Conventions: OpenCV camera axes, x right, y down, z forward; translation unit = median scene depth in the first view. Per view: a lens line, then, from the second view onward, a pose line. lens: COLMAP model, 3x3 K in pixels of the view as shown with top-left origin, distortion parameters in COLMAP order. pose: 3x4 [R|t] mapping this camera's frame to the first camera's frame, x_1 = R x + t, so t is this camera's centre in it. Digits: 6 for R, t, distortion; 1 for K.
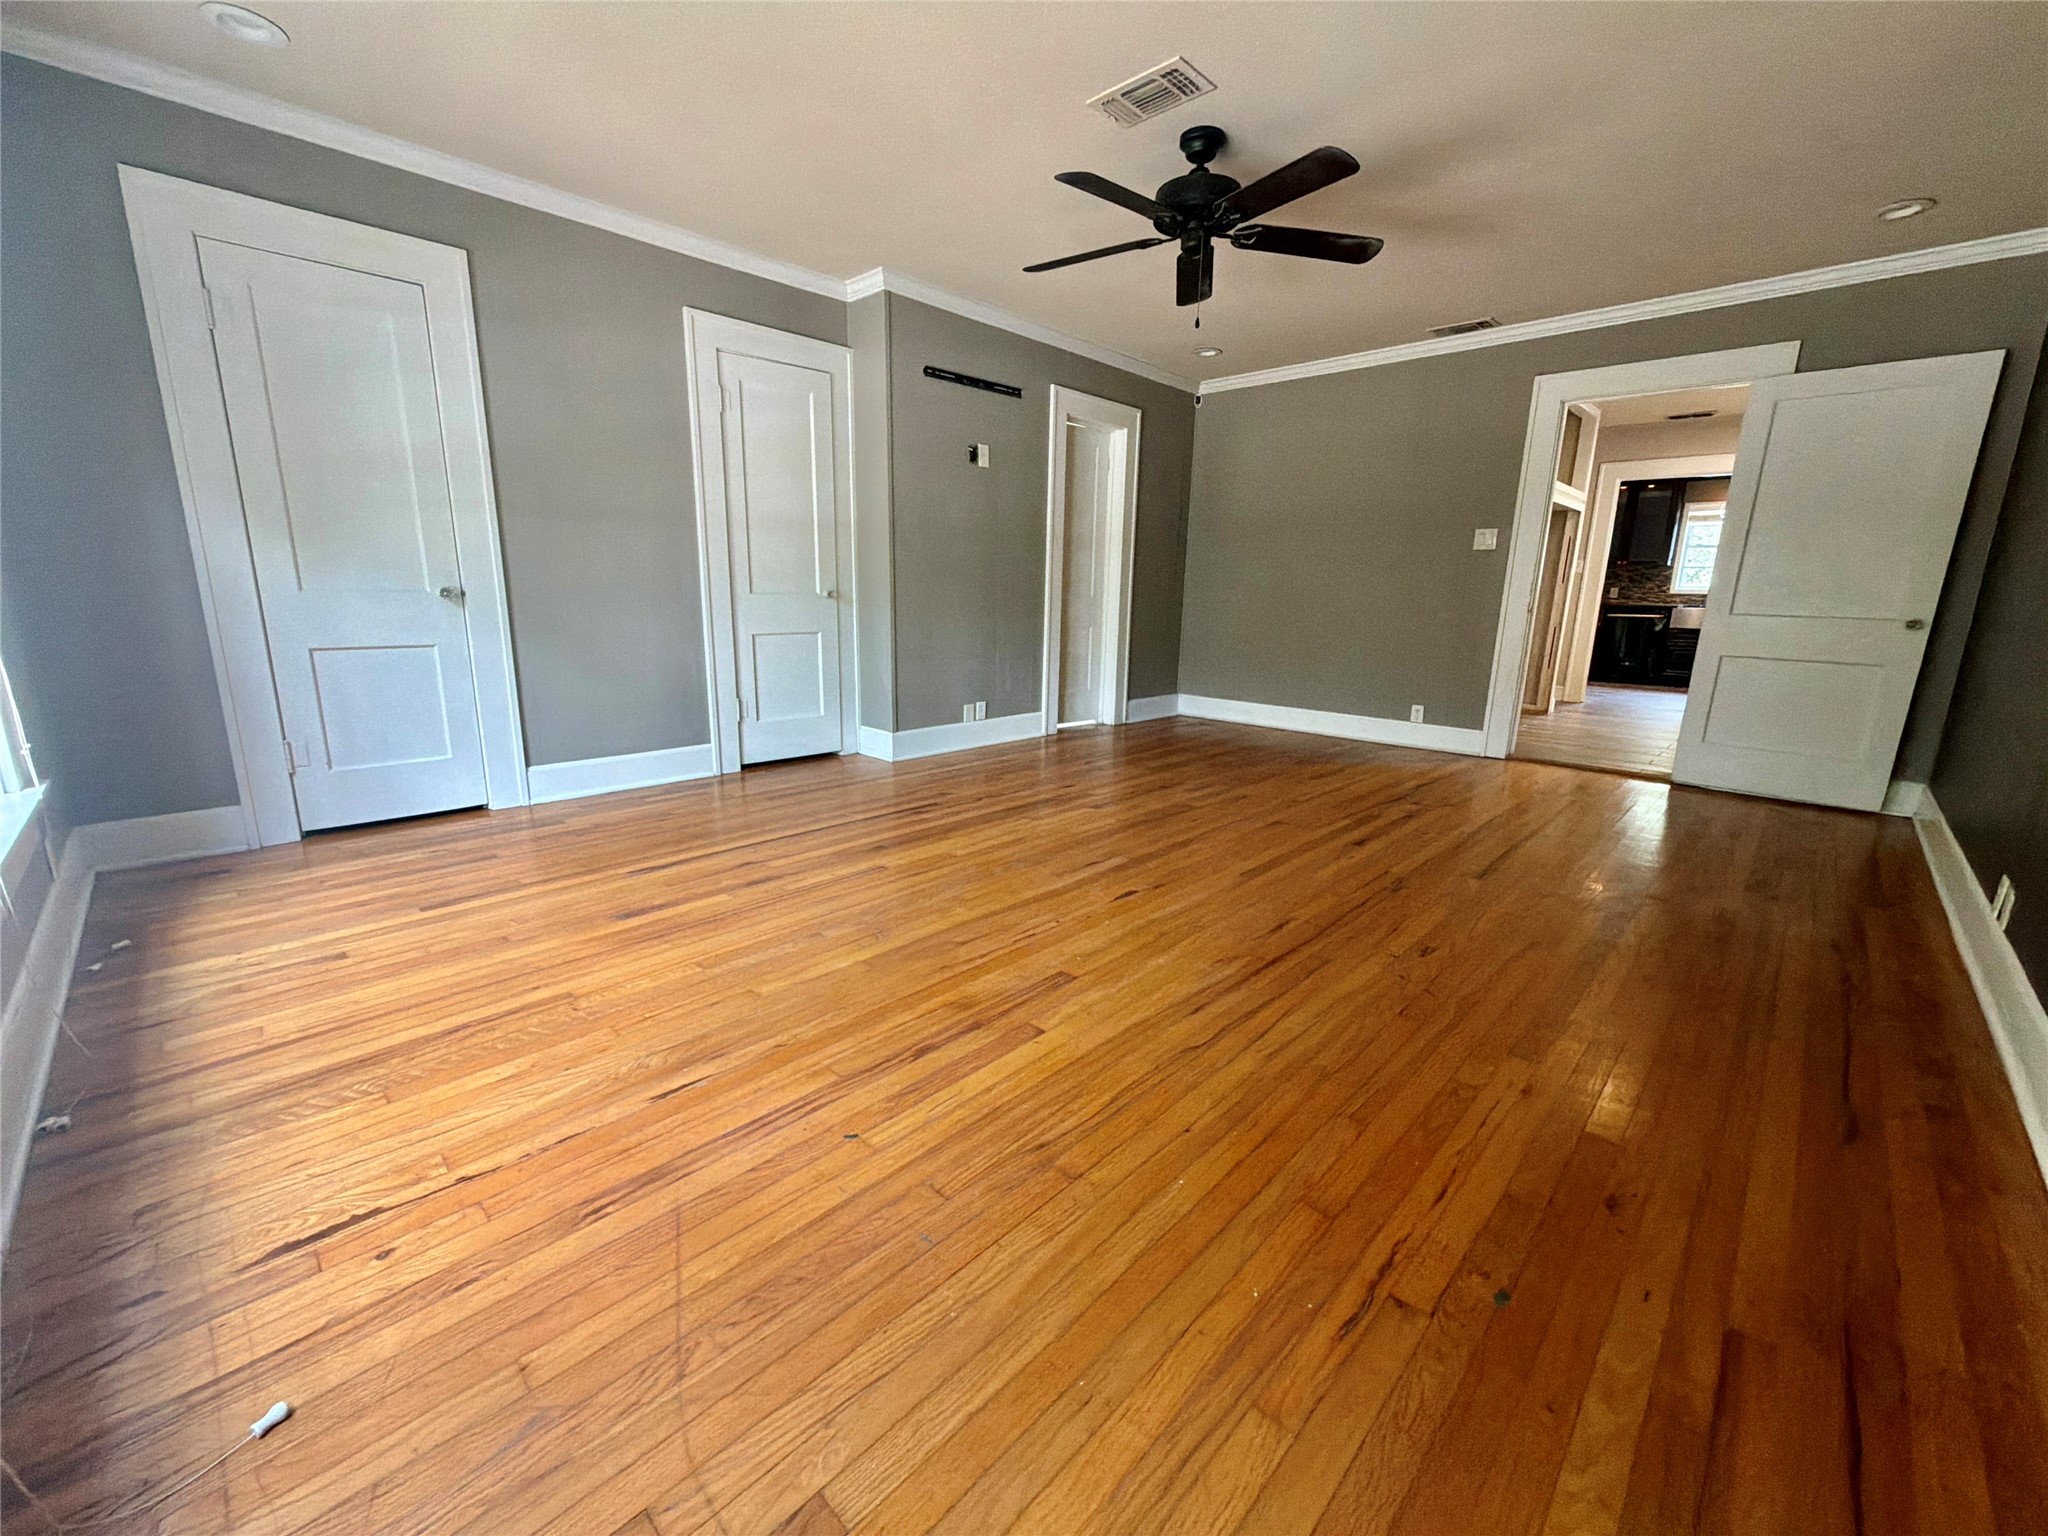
lens RADIAL K [[815.9, 0, 1018.2], [0, 815.9, 768.6], [0, 0, 1]] dist [0.000486, -0.000116]
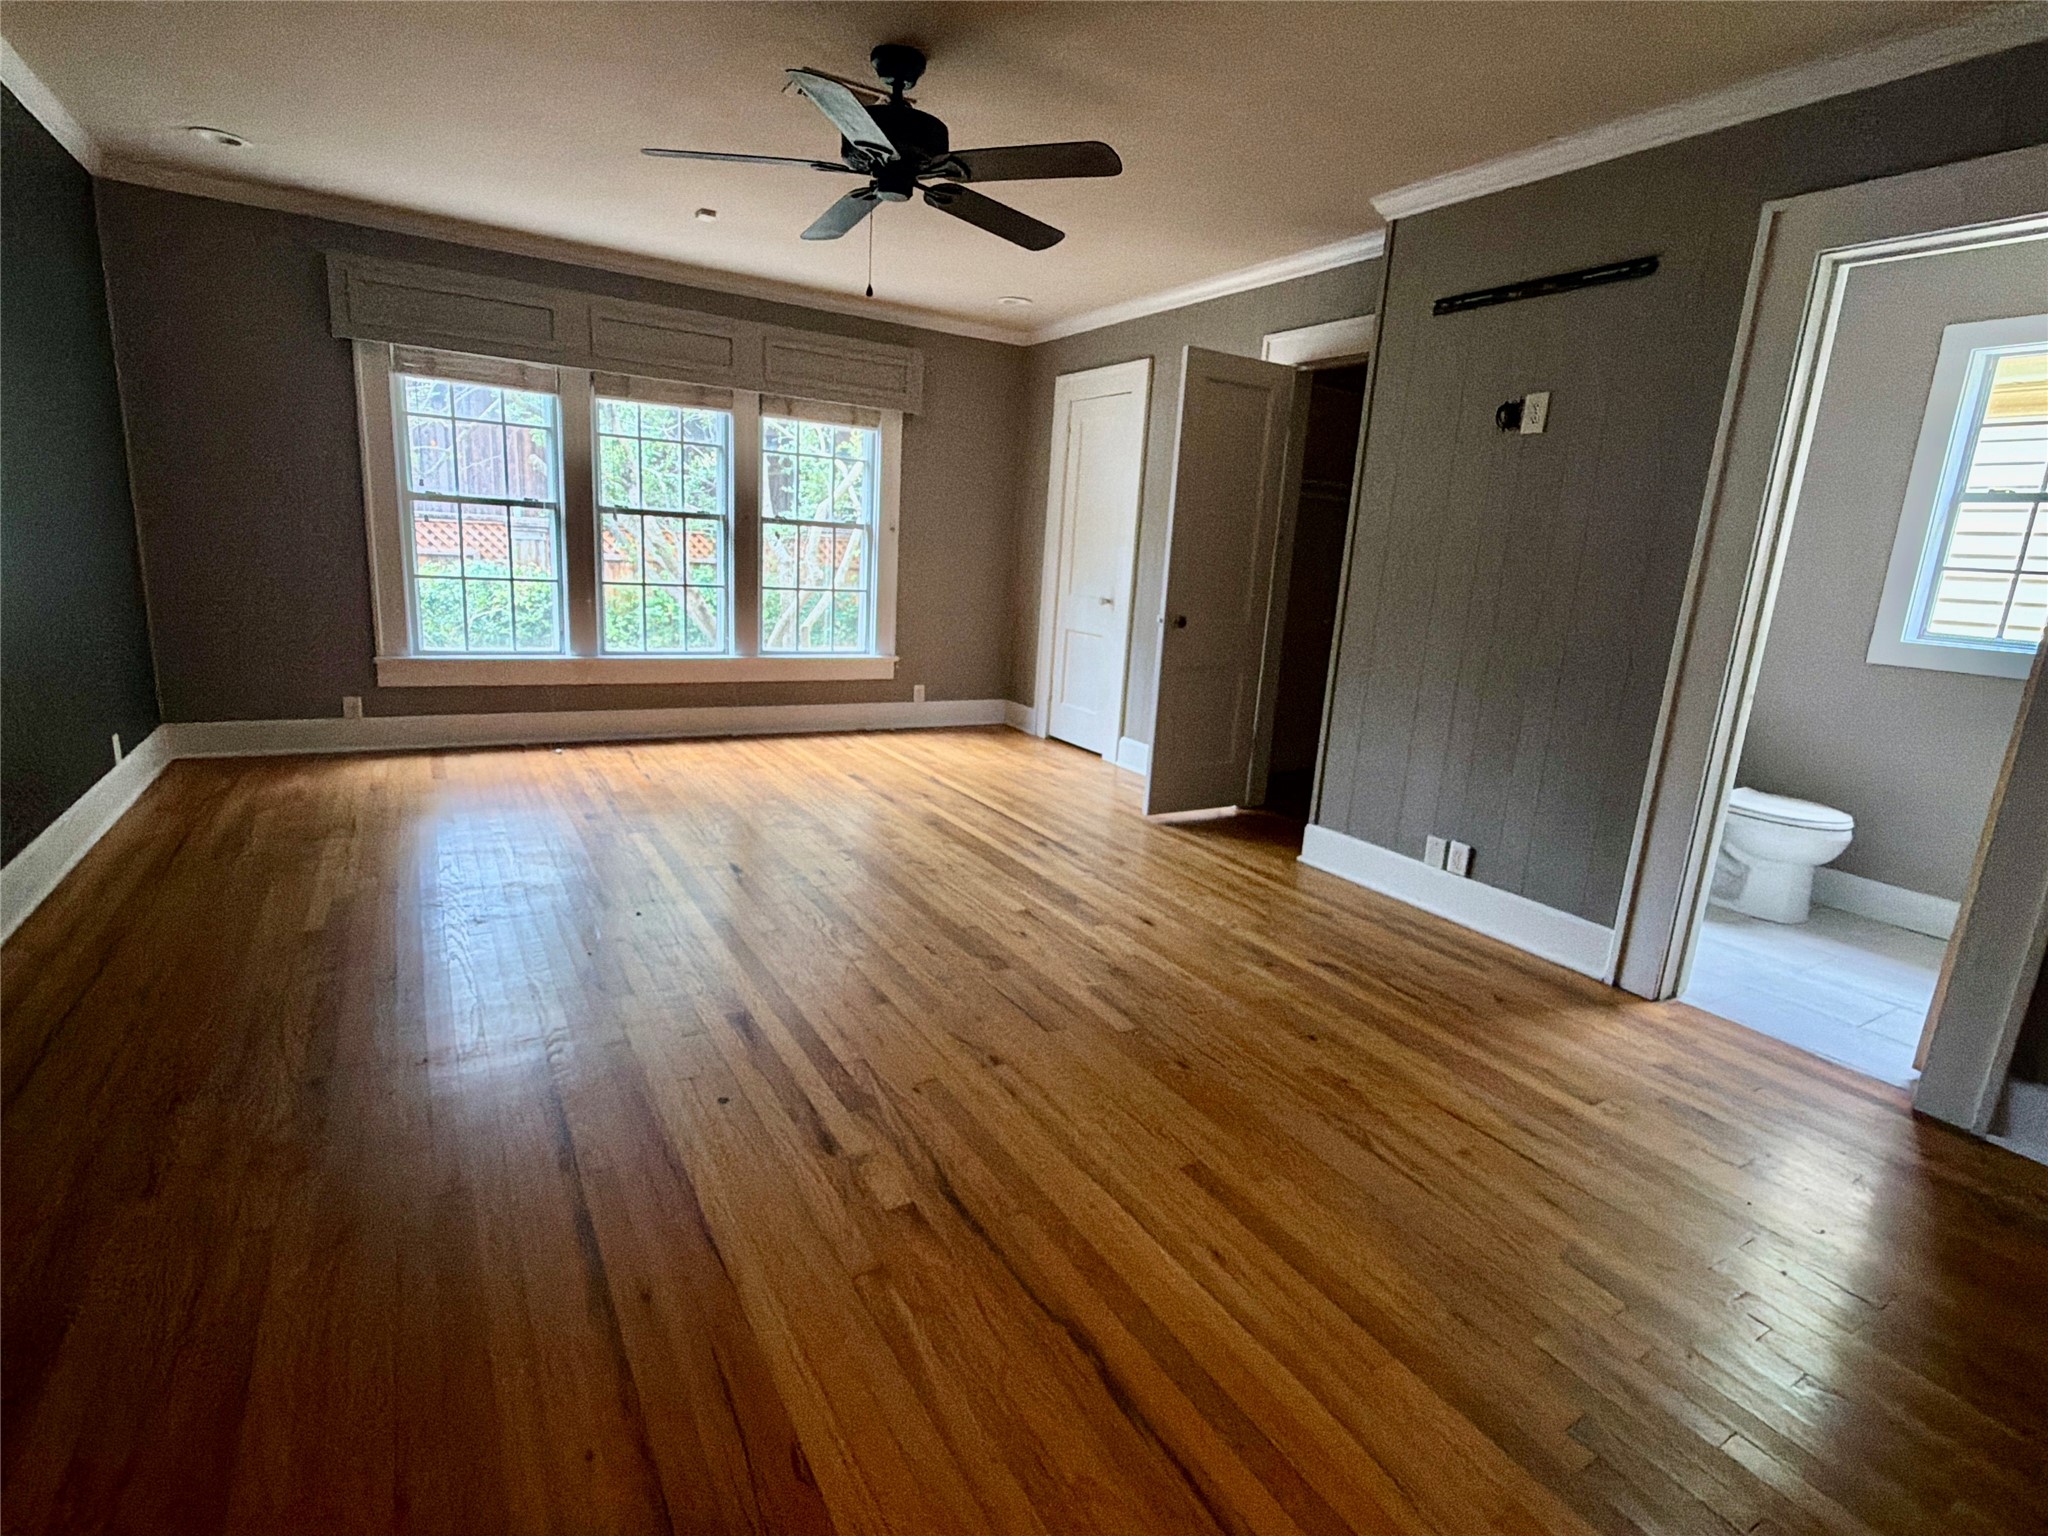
lens RADIAL K [[1005.8, 0, 1021.8], [0, 1005.8, 767.0], [0, 0, 1]] dist [0.000572, 0.000039]
pose [[-0.250544, 0.178159, -0.951571, 1.174234], [-0.277986, 0.928288, 0.246992, -0.373275], [0.927336, 0.326405, -0.183051, 1.411541]]
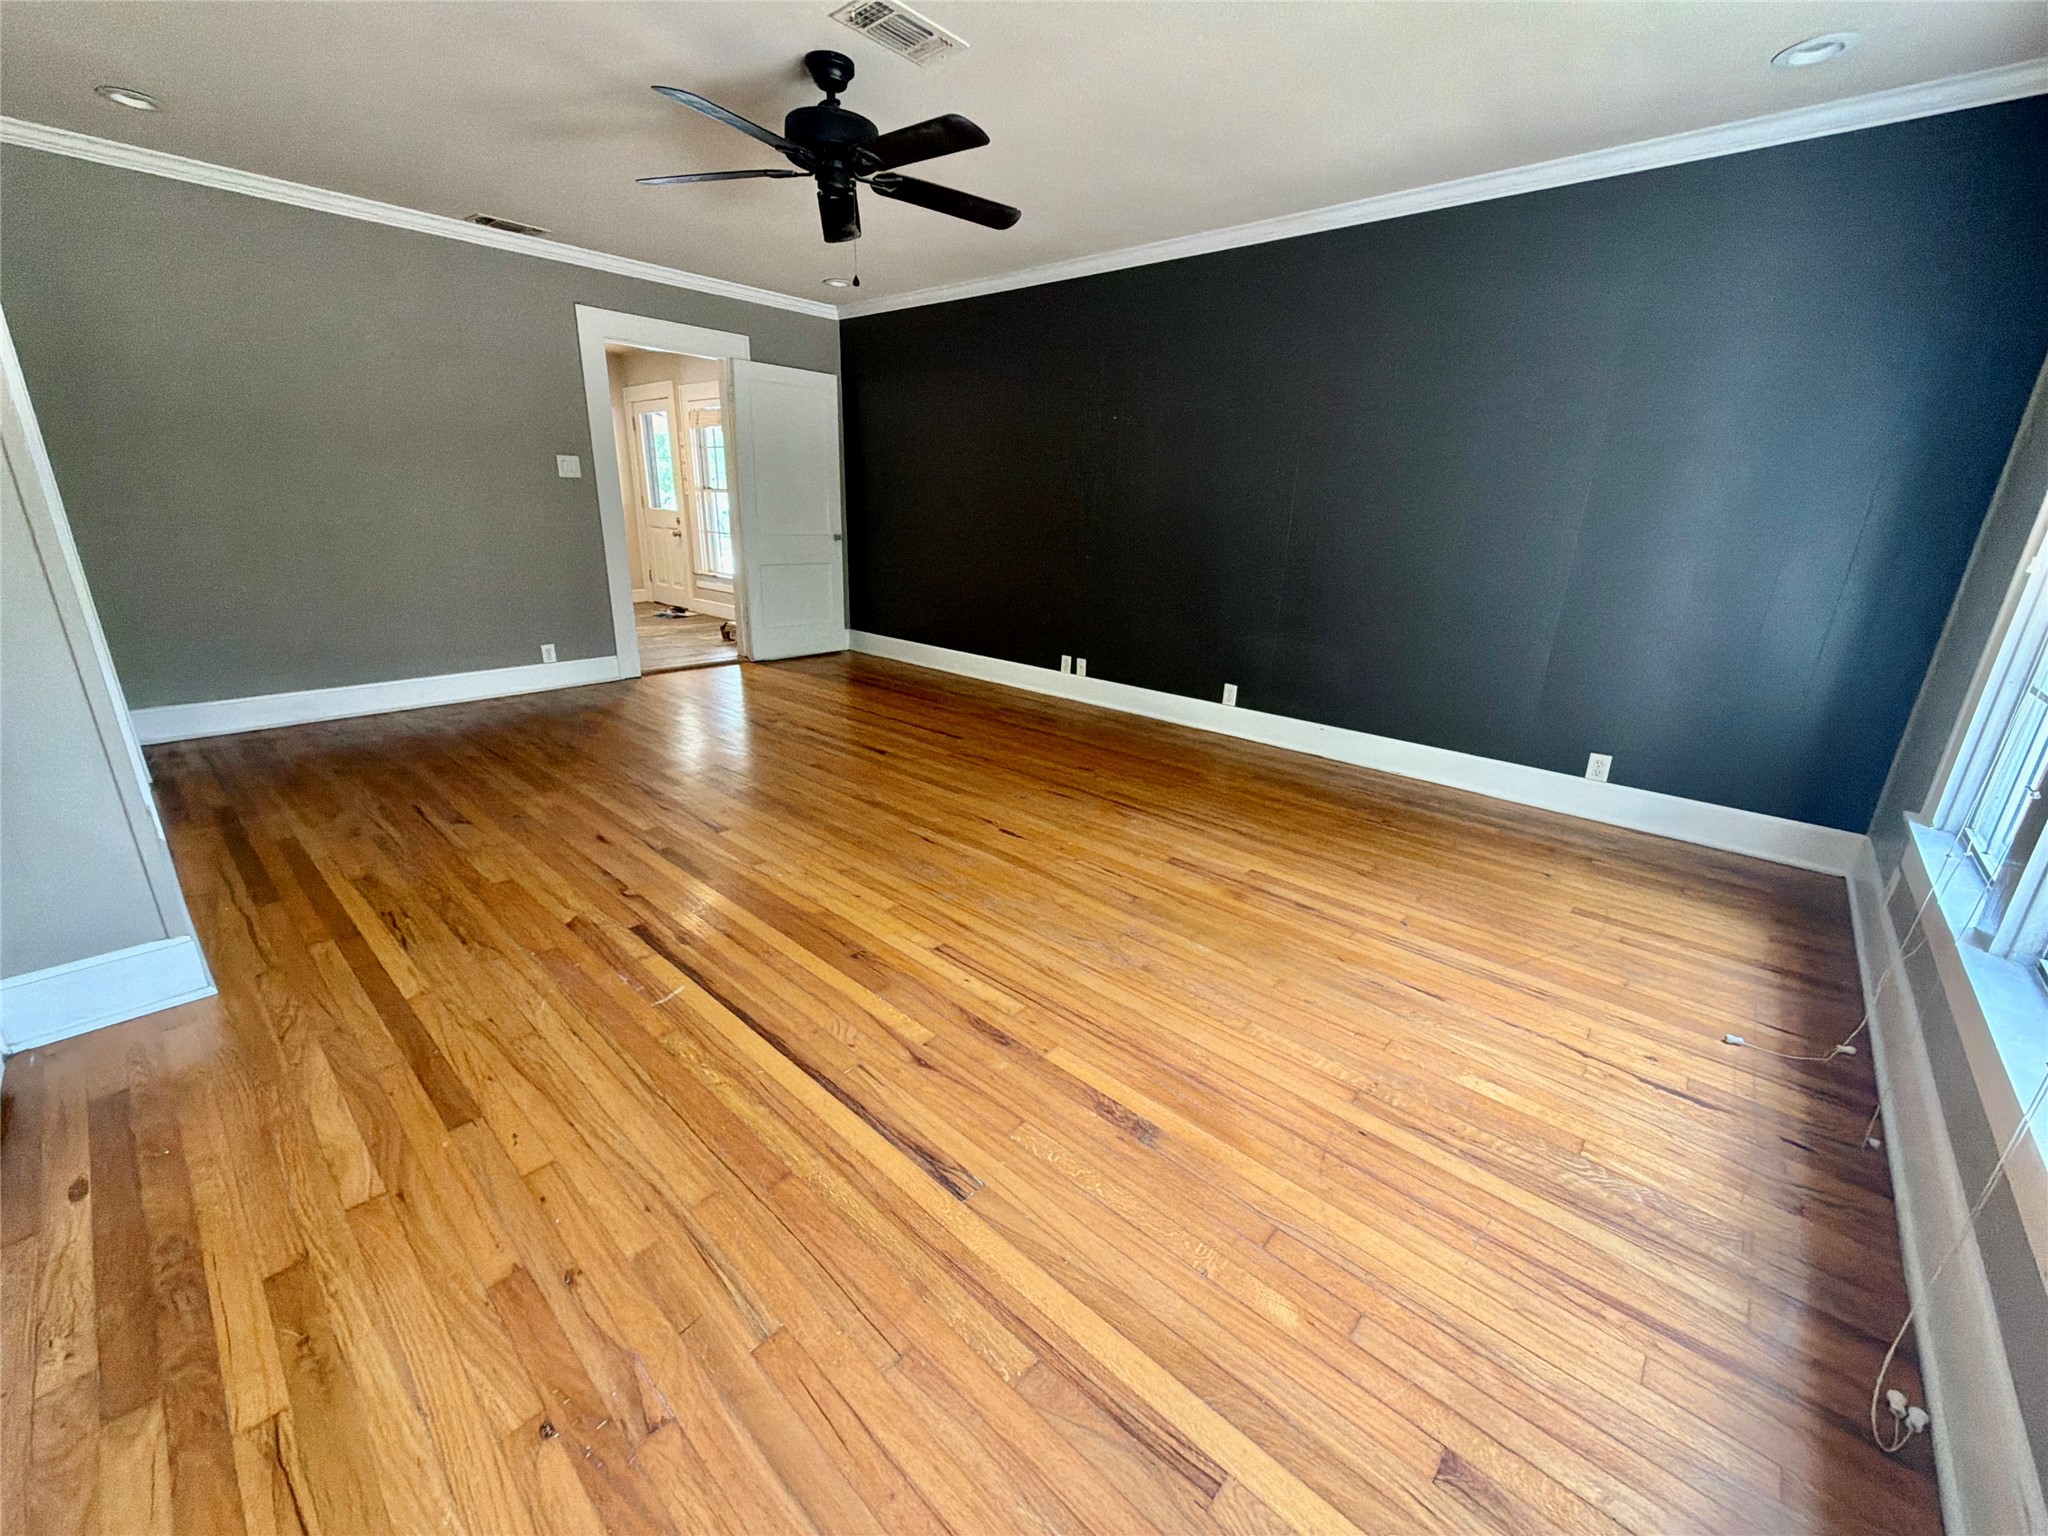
lens RADIAL K [[815.9, 0, 1024.1], [0, 815.9, 765.9], [0, 0, 1]] dist [0.000486, -0.000116]
pose [[-0.044331, -0.329102, 0.943253, -0.841707], [0.188210, 0.924523, 0.331412, -0.283659], [-0.981128, 0.192222, 0.020955, 0.850893]]
